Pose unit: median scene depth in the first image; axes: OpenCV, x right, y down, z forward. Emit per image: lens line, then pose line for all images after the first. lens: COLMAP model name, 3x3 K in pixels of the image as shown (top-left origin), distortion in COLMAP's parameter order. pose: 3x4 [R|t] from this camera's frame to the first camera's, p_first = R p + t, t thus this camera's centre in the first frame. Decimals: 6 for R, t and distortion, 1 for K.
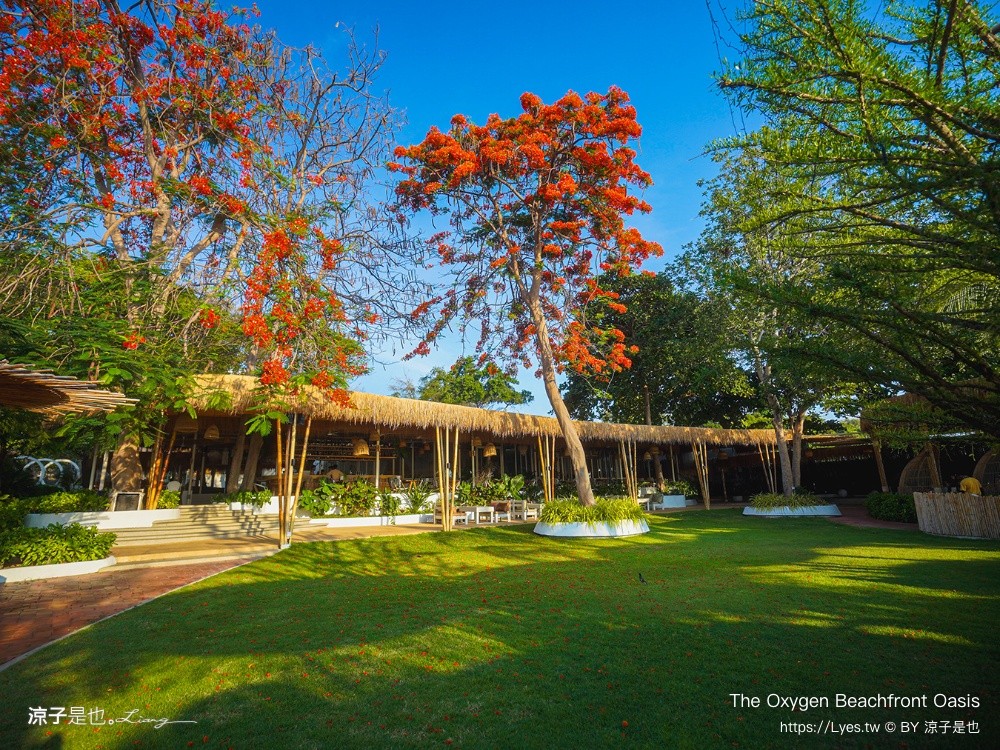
lens RADIAL K [[490.0, 0, 500.0], [0, 490.0, 375.0], [0, 0, 1]] dist [-0.022174, 0.000483]
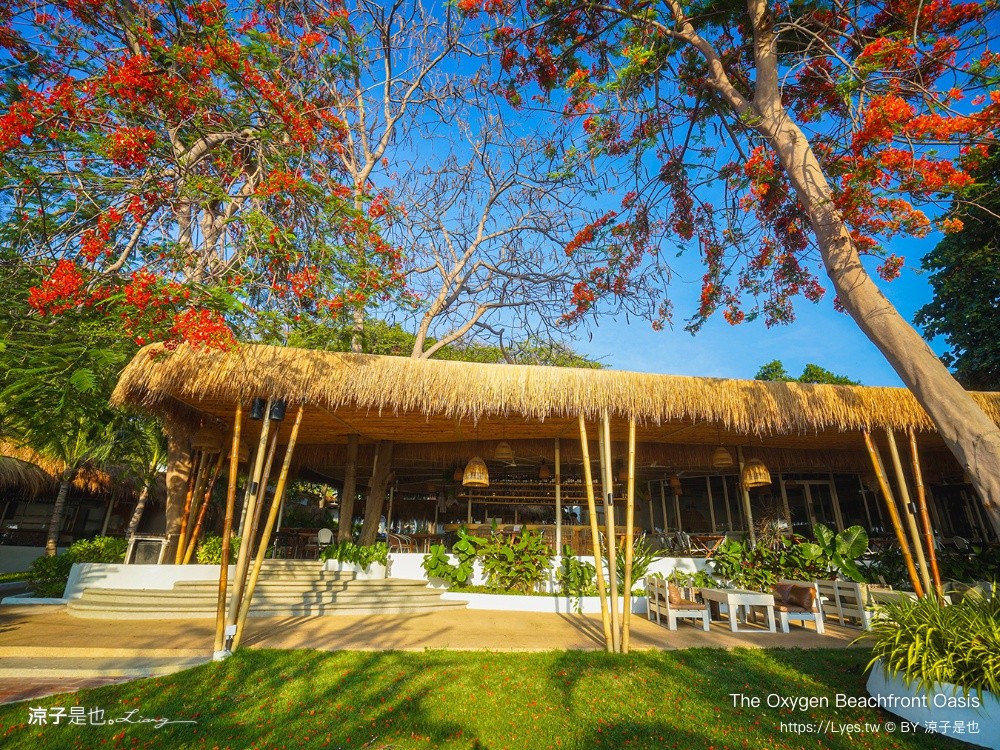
lens RADIAL K [[490.0, 0, 500.0], [0, 490.0, 375.0], [0, 0, 1]] dist [-0.022174, 0.000483]
pose [[0.796498, -0.169114, -0.580510, 0.082707], [0.104277, 0.984124, -0.143621, 0.108474], [0.595582, 0.053860, 0.801487, 0.485321]]
